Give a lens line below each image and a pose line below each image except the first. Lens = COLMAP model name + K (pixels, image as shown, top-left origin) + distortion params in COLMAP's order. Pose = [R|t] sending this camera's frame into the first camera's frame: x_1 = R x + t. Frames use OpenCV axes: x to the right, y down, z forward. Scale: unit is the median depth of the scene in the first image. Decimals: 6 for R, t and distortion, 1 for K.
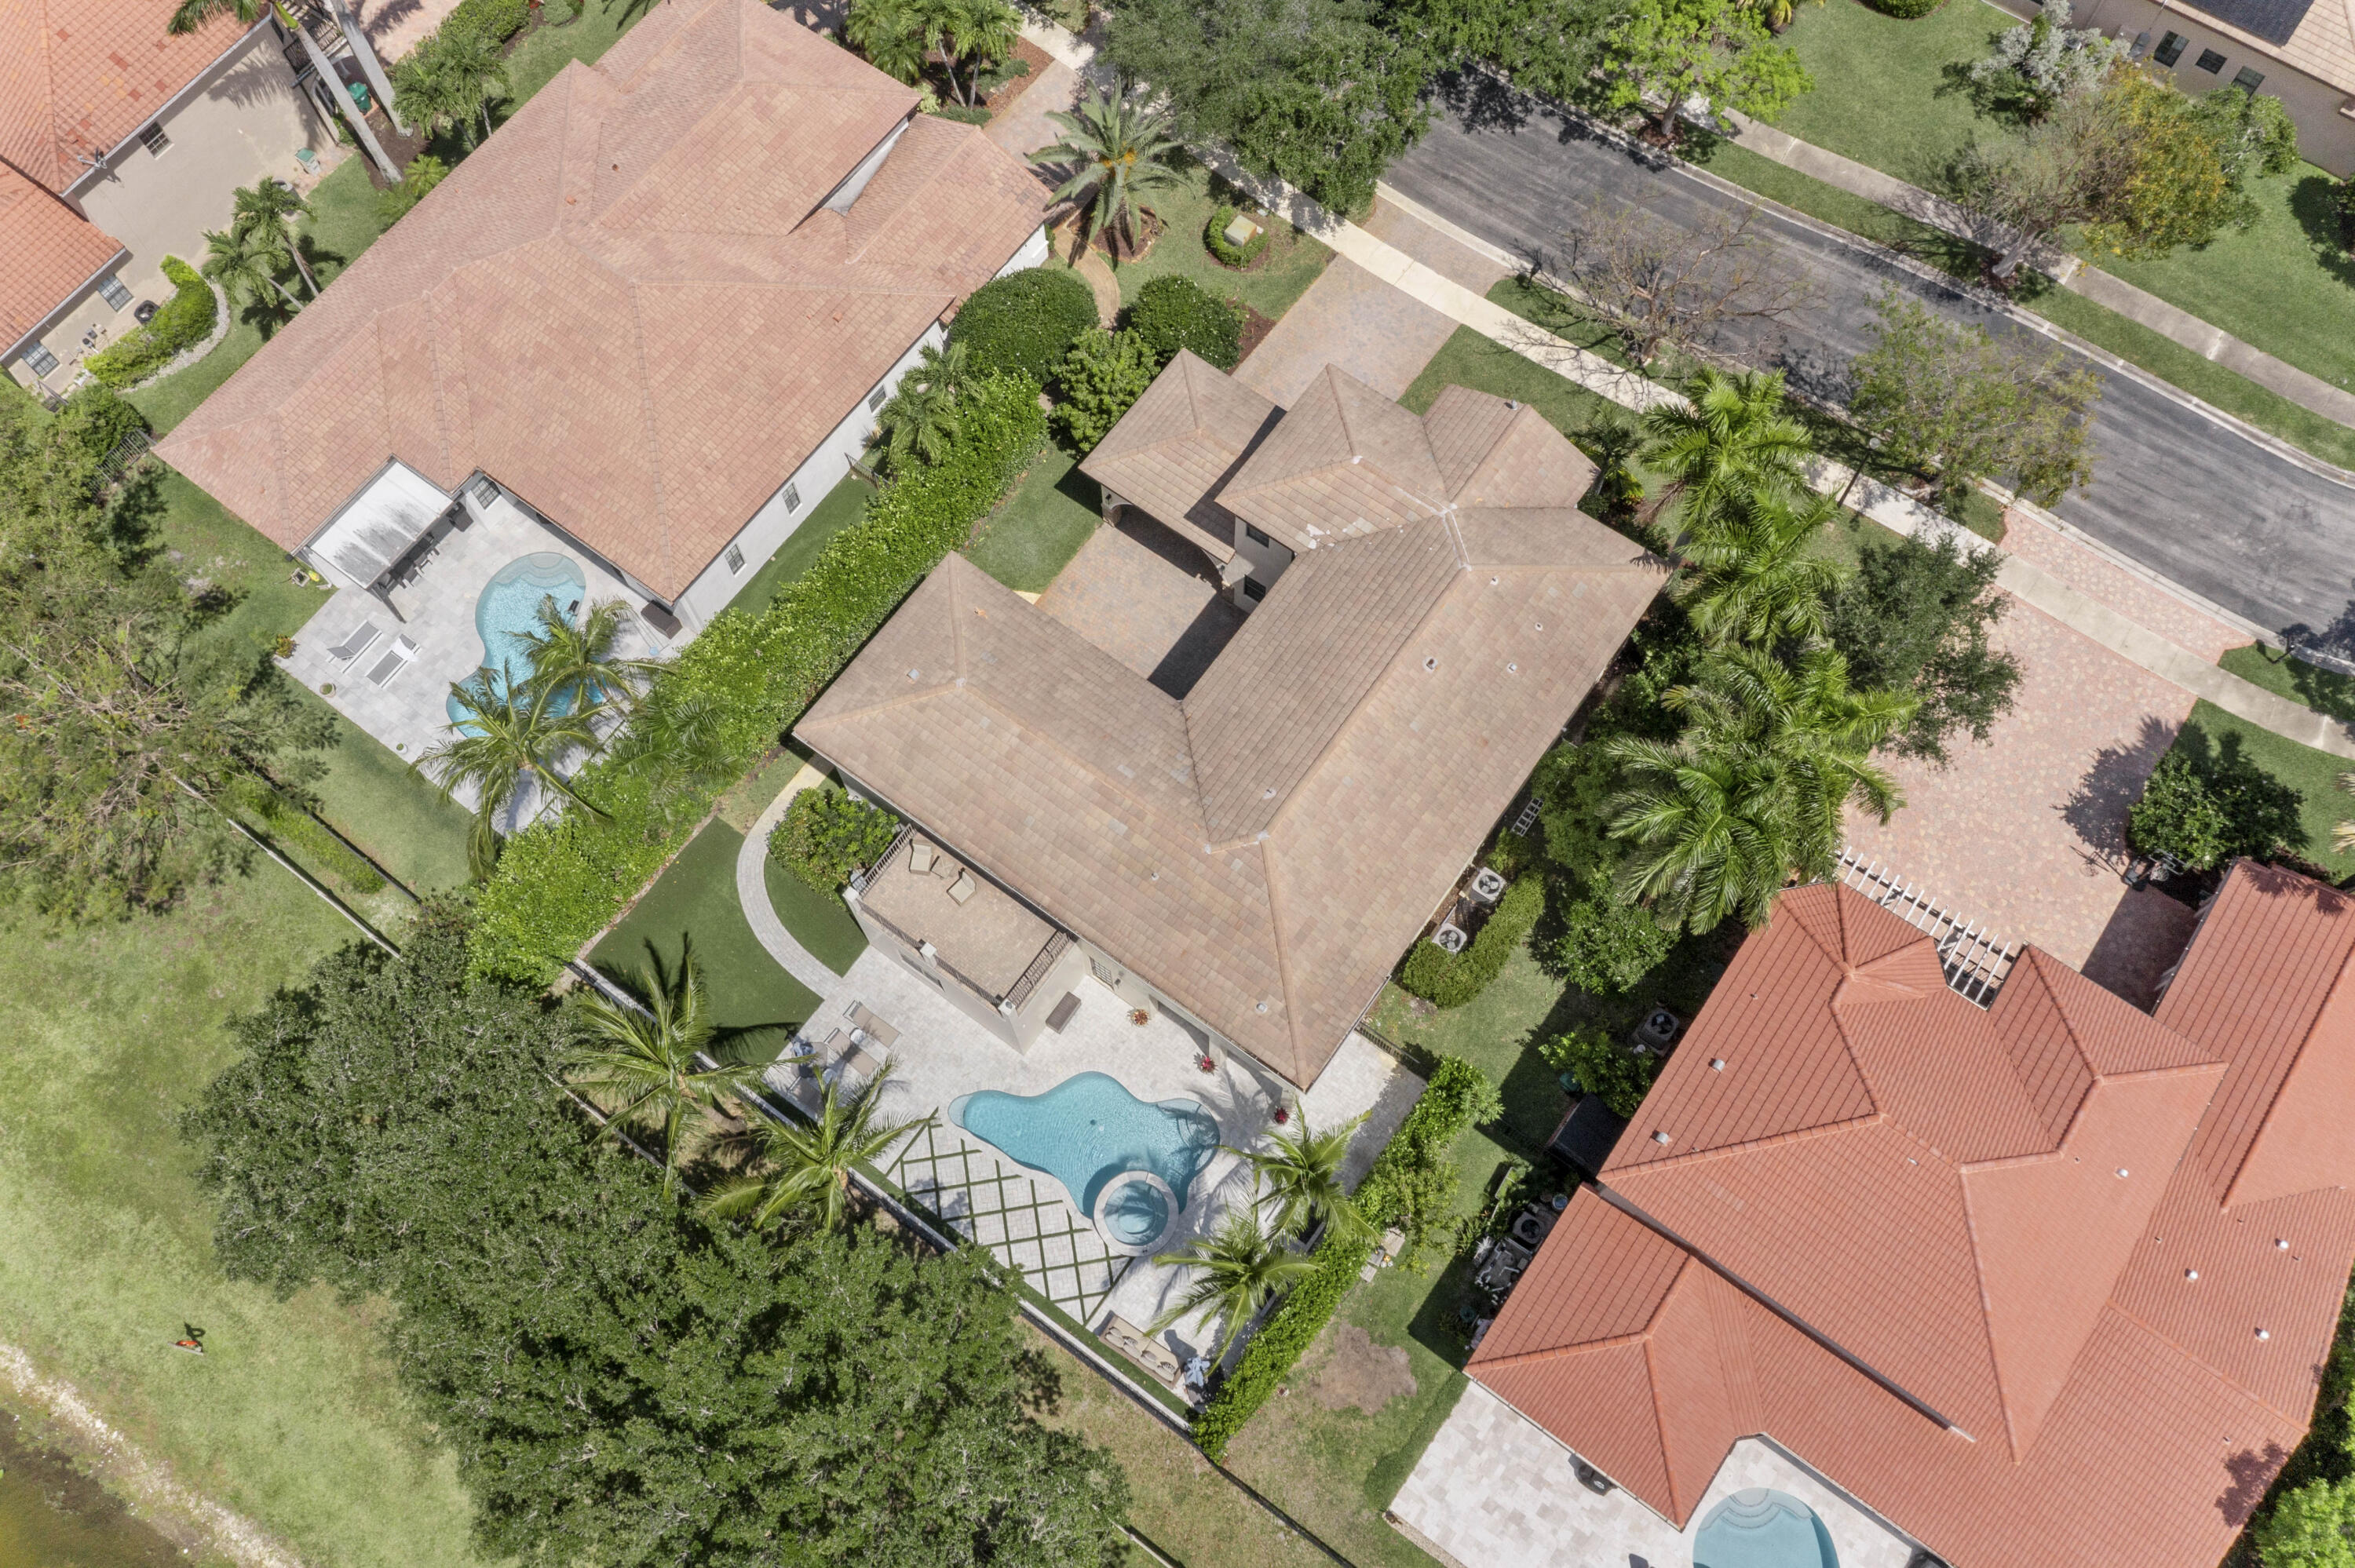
lens RADIAL K [[1892.6, 0, 1177.5], [0, 1892.6, 784.0], [0, 0, 1]] dist [0.005972, -0.007765]
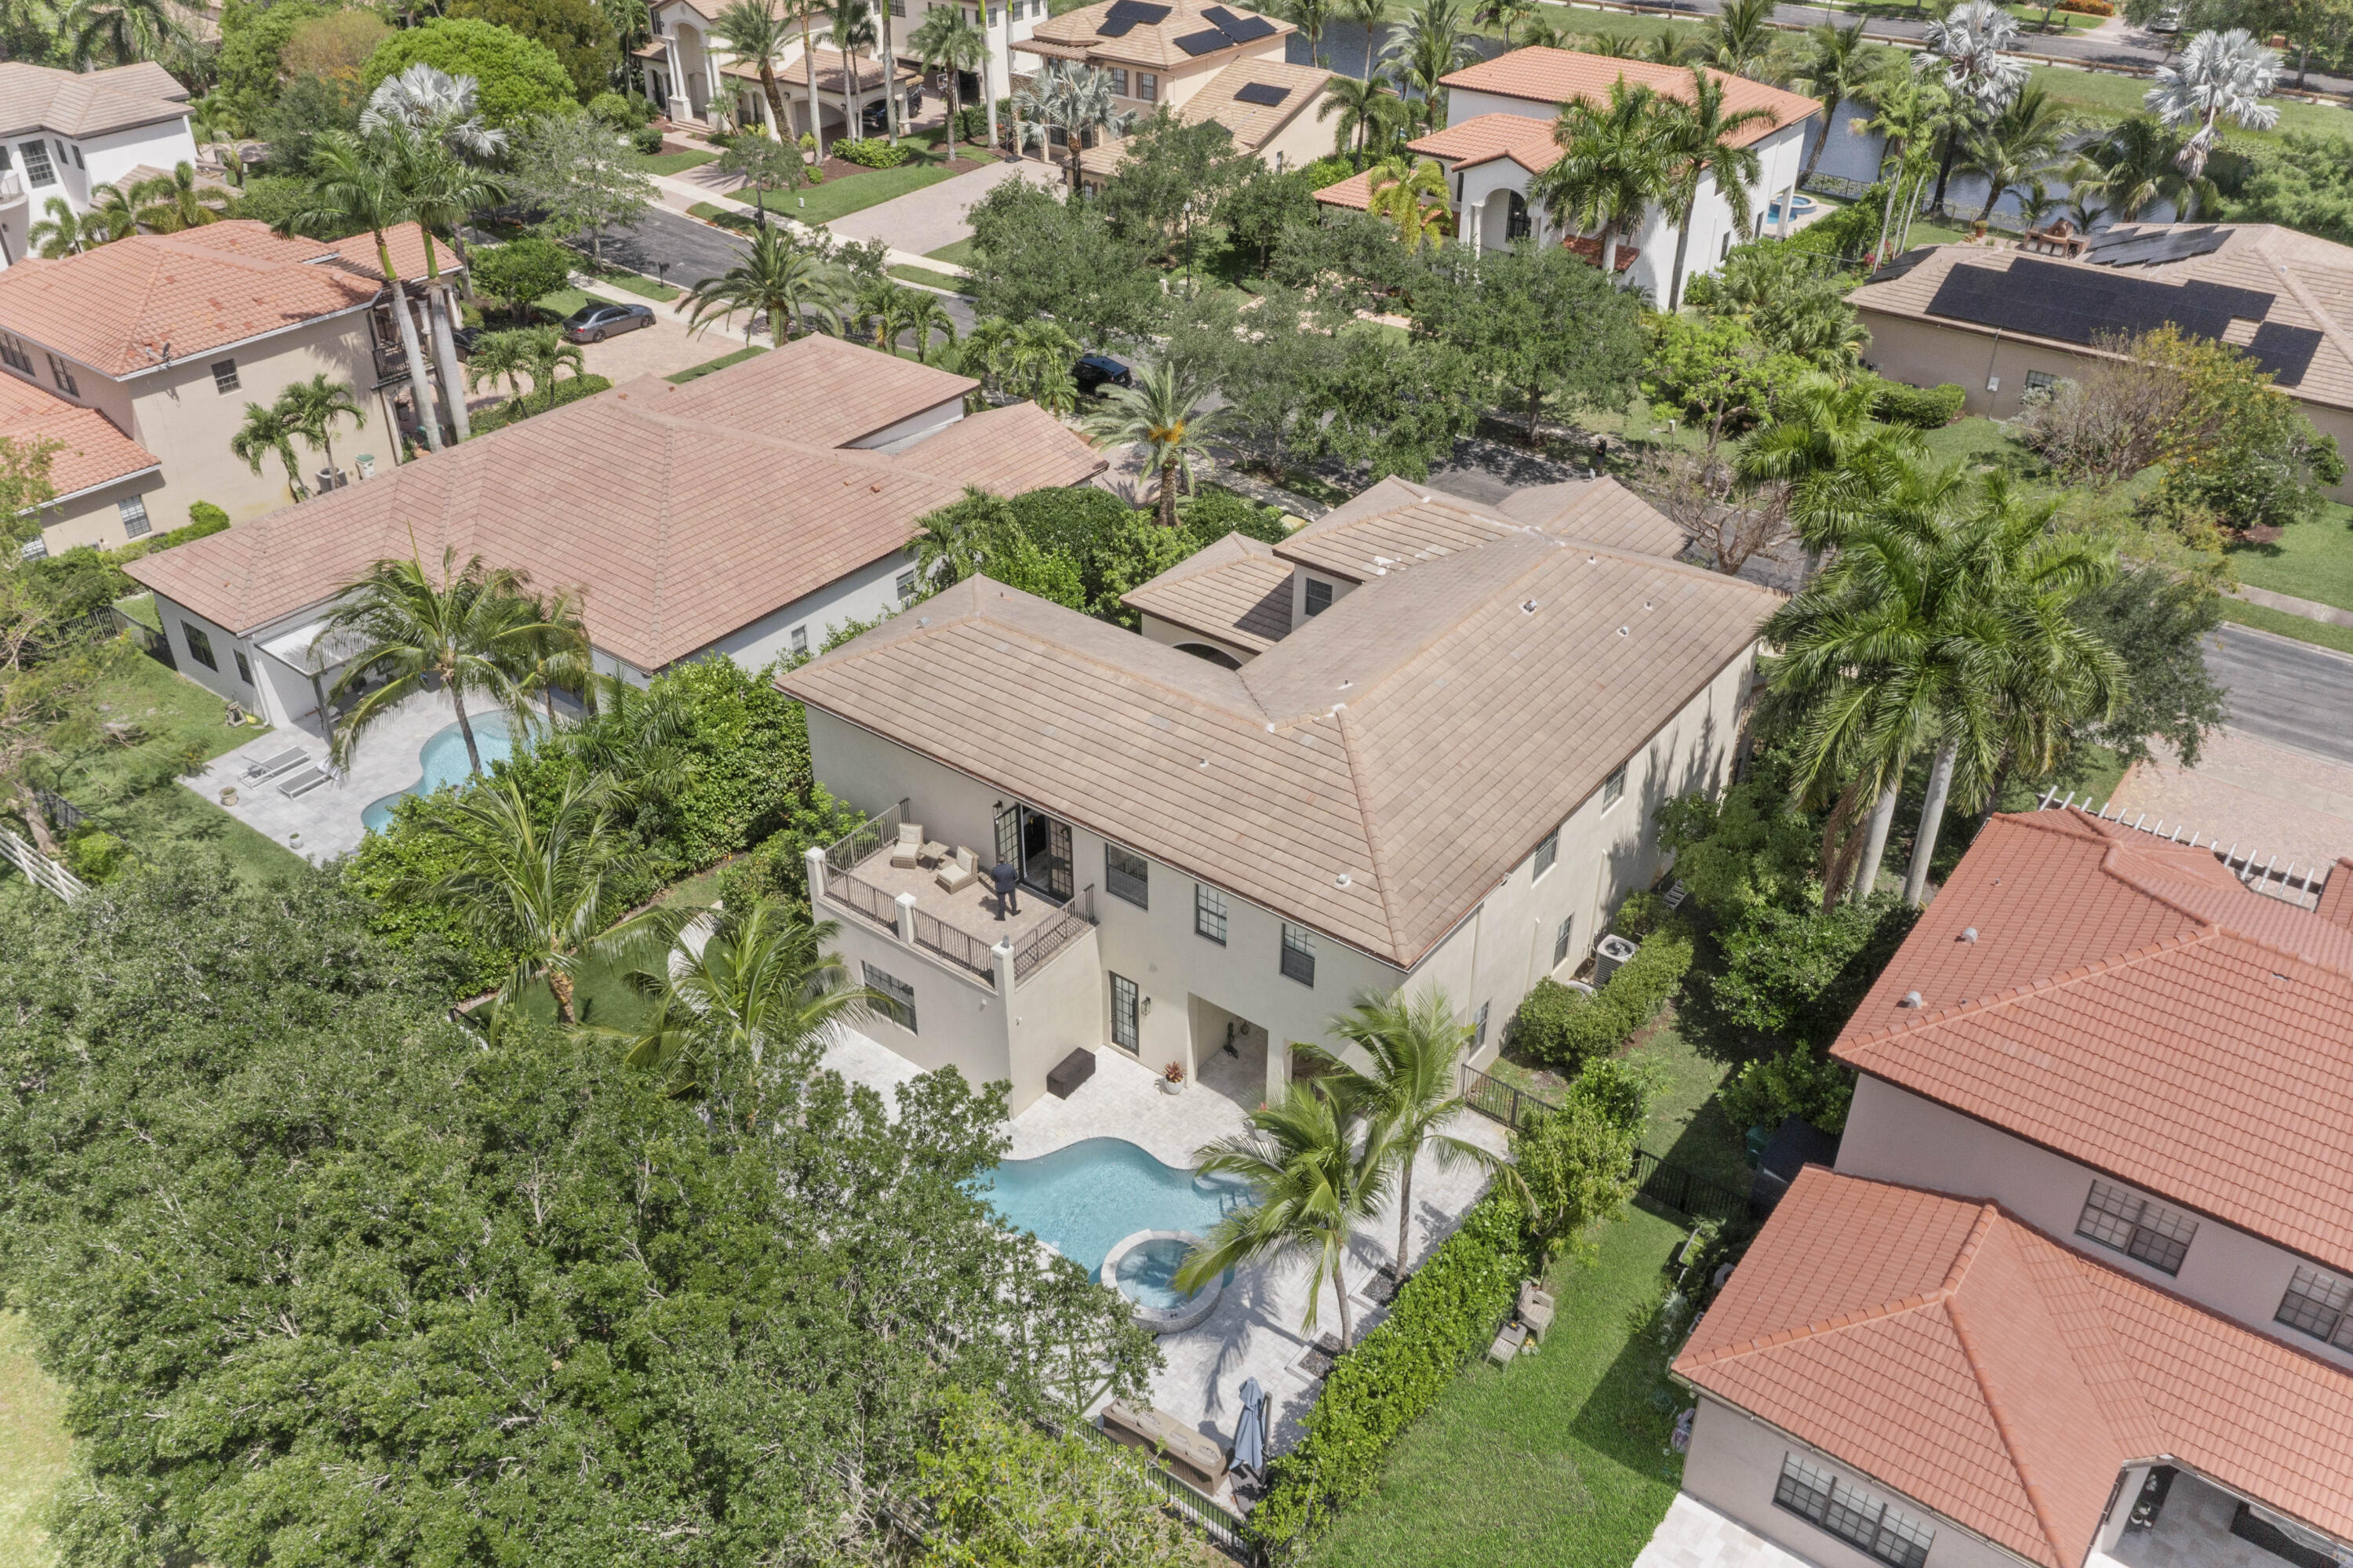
lens RADIAL K [[1888.3, 0, 1176.5], [0, 1888.3, 784.0], [0, 0, 1]] dist [0.012614, 0.003476]
pose [[0.999600, 0.026276, -0.010502, -0.012406], [-0.027600, 0.823585, -0.566520, 0.427429], [-0.006237, 0.566583, 0.823981, 0.297361]]
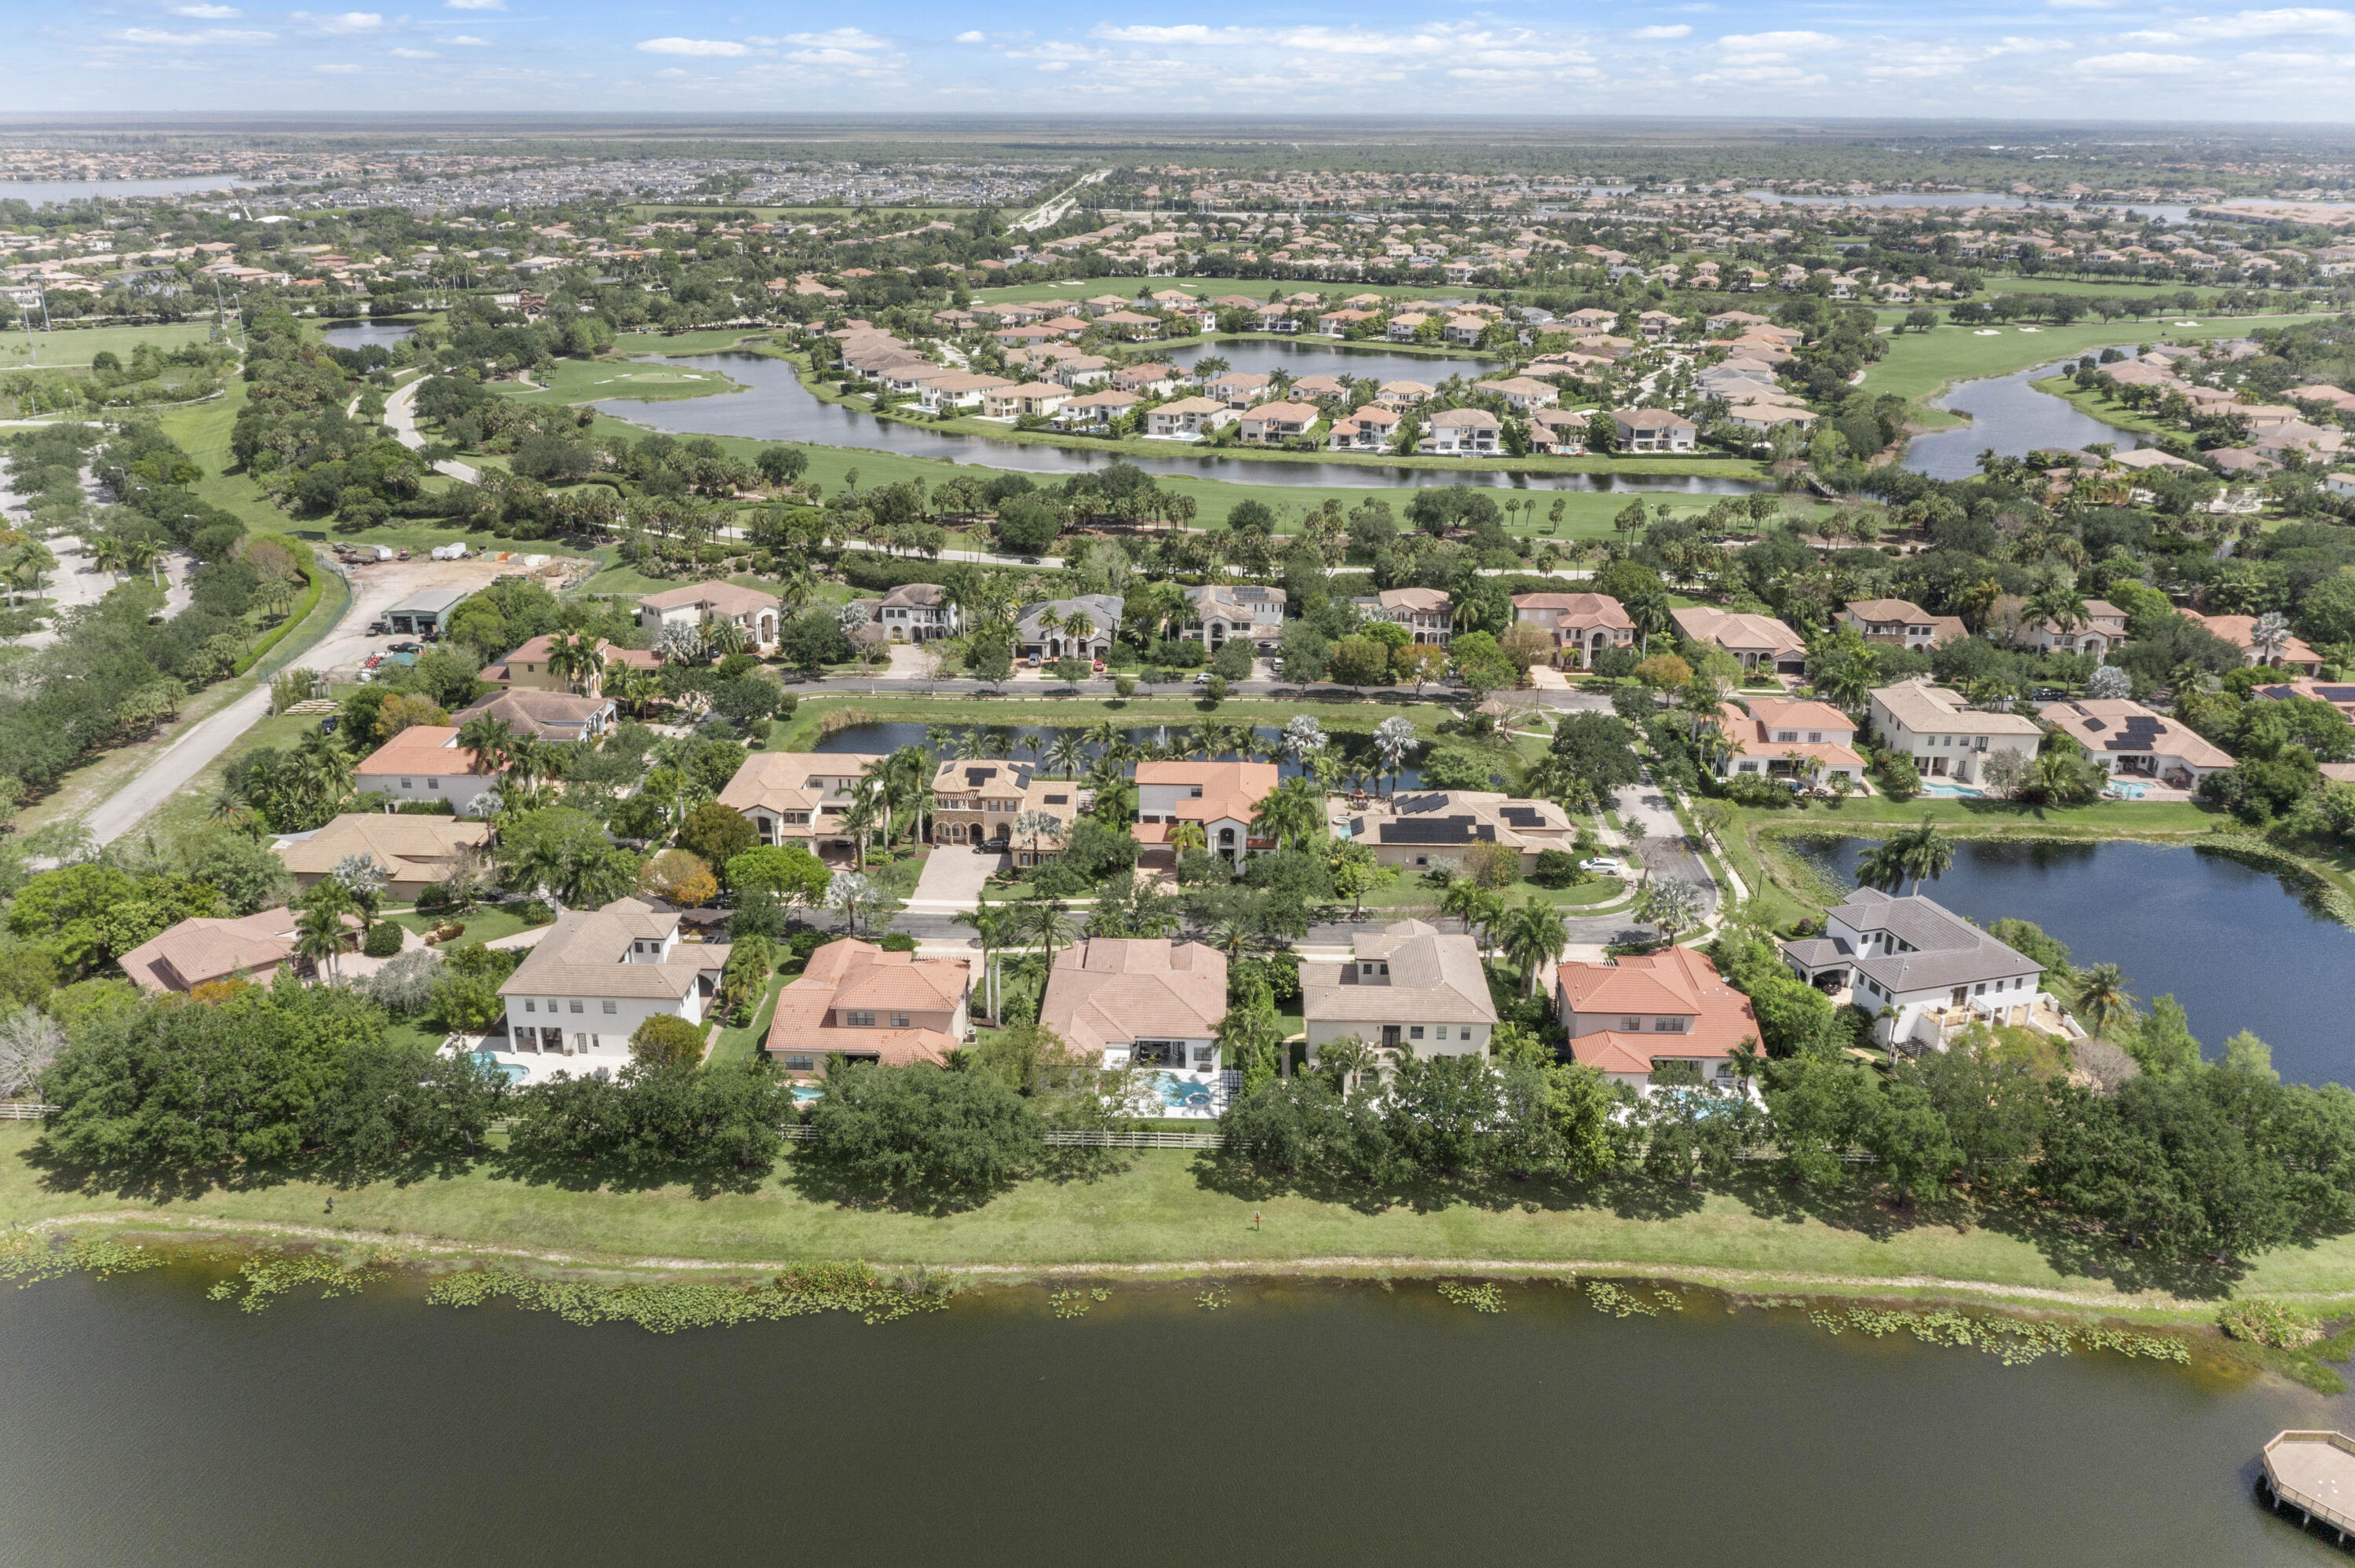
lens RADIAL K [[1892.6, 0, 1177.5], [0, 1892.6, 784.0], [0, 0, 1]] dist [0.005972, -0.007765]
pose [[0.826056, -0.180471, 0.533912, -1.811418], [0.516783, 0.620541, -0.589801, 1.348959], [-0.224872, 0.763125, 0.605866, -1.082061]]
